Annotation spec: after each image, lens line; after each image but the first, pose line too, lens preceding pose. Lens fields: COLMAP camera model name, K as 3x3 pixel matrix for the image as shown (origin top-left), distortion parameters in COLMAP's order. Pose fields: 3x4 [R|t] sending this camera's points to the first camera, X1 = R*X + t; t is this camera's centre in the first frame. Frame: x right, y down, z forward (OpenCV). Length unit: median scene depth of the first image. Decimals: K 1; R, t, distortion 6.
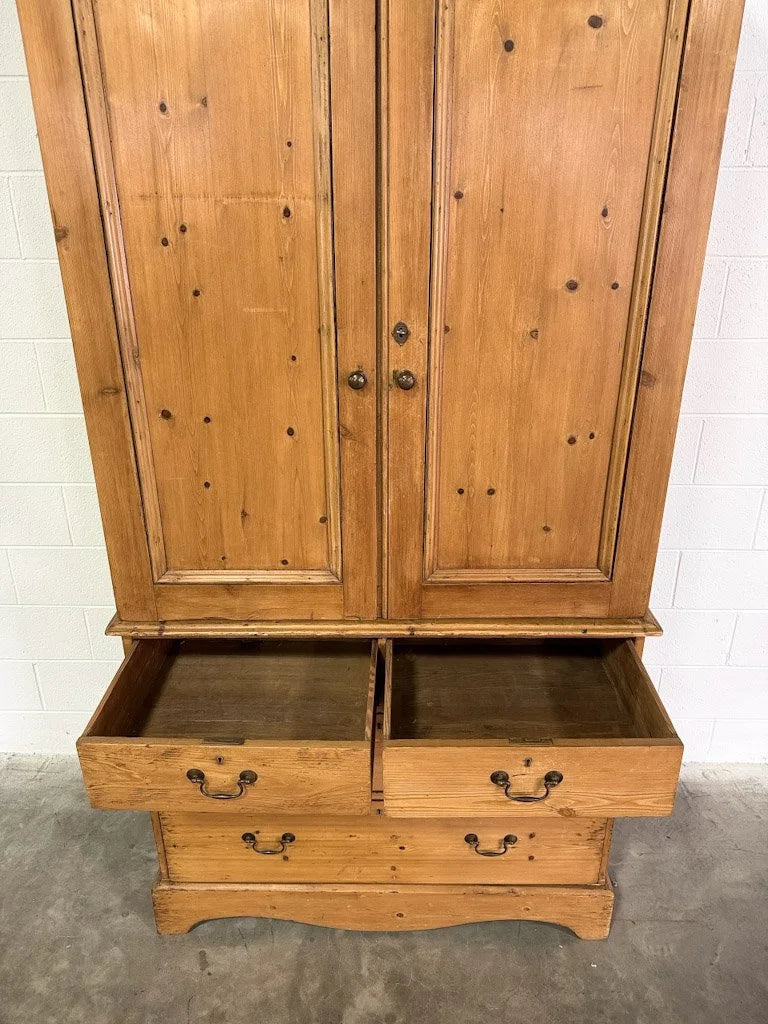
lens RADIAL K [[723.4, 0, 385.0], [0, 723.4, 514.1], [0, 0, 1]] dist [0.045000, -0.046754]
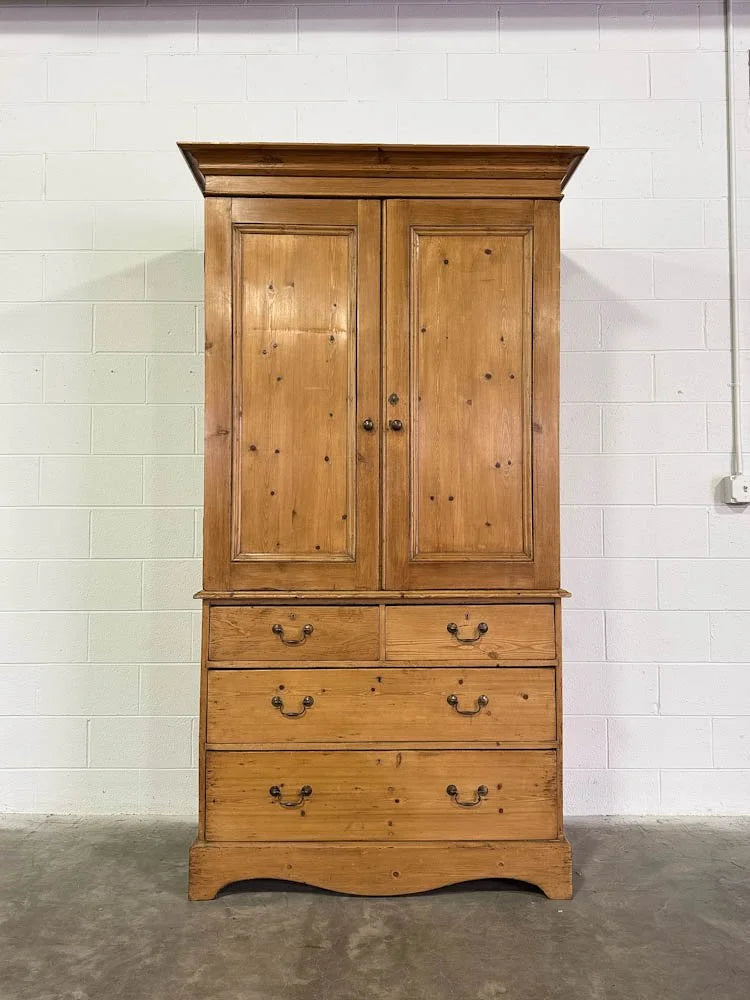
lens RADIAL K [[755.0, 0, 383.8], [0, 755.0, 482.0], [0, 0, 1]] dist [0.030258, -0.029094]
pose [[0.999856, 0.003888, 0.016549, -0.027463], [0.003695, 0.900492, -0.434858, 0.630444], [-0.016593, 0.434856, 0.900347, -0.484832]]
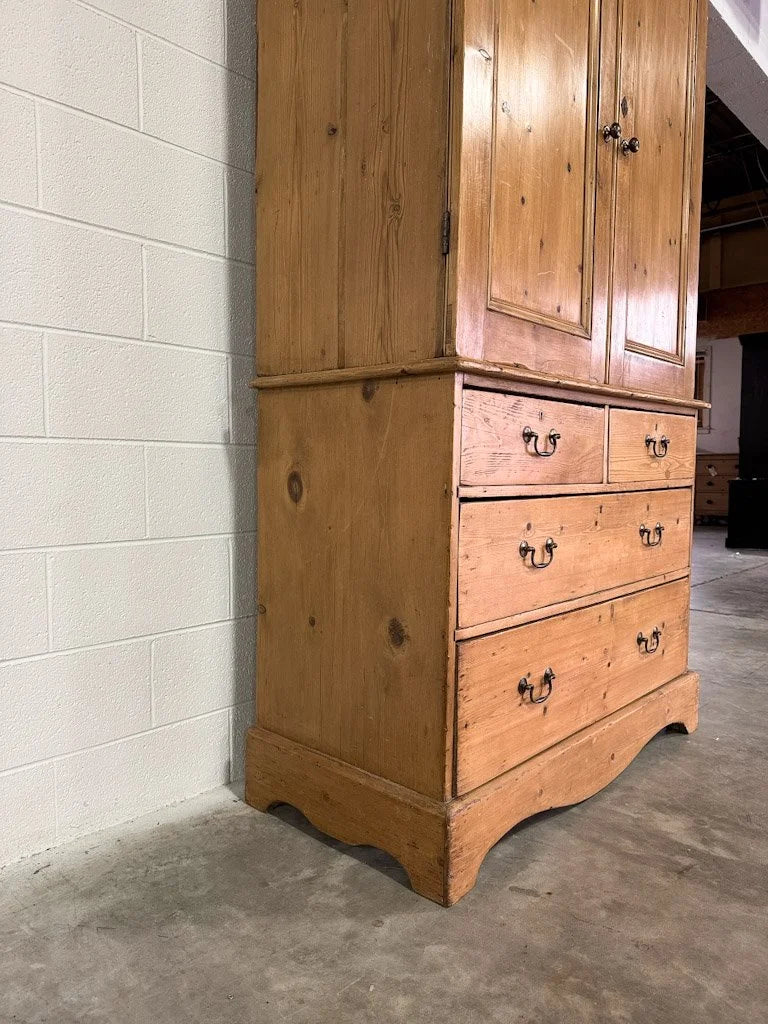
lens RADIAL K [[723.4, 0, 389.3], [0, 723.4, 506.8], [0, 0, 1]] dist [0.045000, -0.046754]
pose [[0.661542, -0.033866, 0.749143, -1.028310], [0.277111, 0.939312, -0.202244, 0.447678], [-0.696830, 0.341389, 0.630779, 0.633032]]
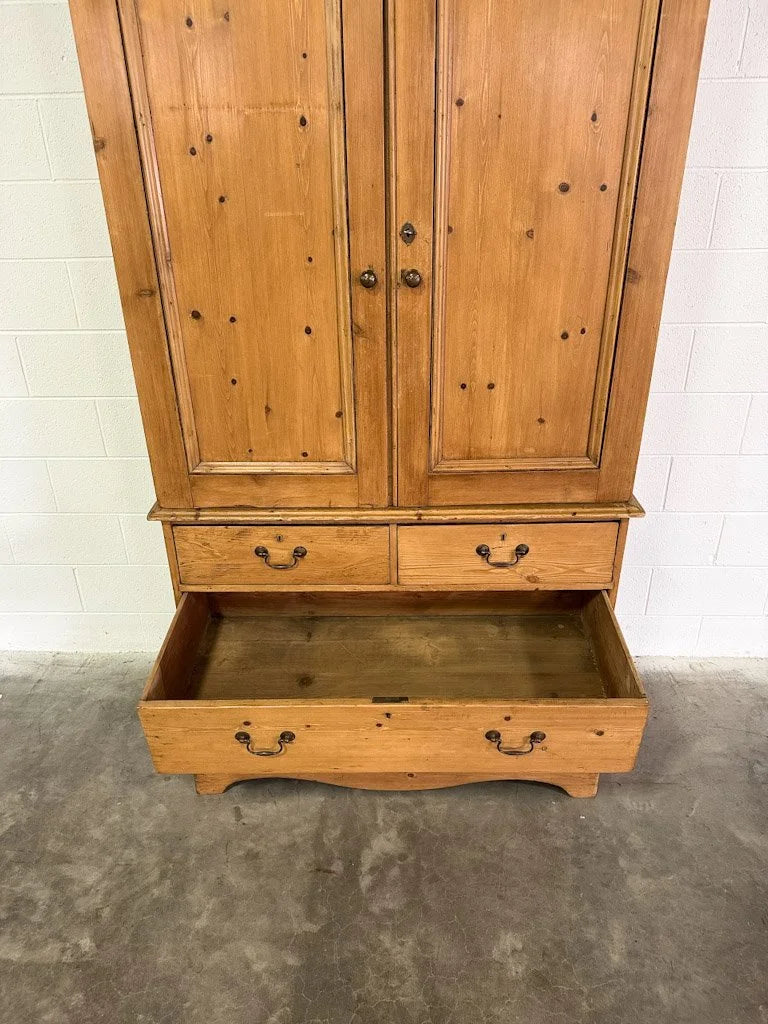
lens RADIAL K [[723.4, 0, 386.4], [0, 723.4, 518.5], [0, 0, 1]] dist [0.045000, -0.046754]
pose [[0.999869, -0.006486, -0.014860, 0.002616], [0.007575, 0.997195, 0.074457, 0.083716], [0.014336, -0.074560, 0.997114, -0.114518]]
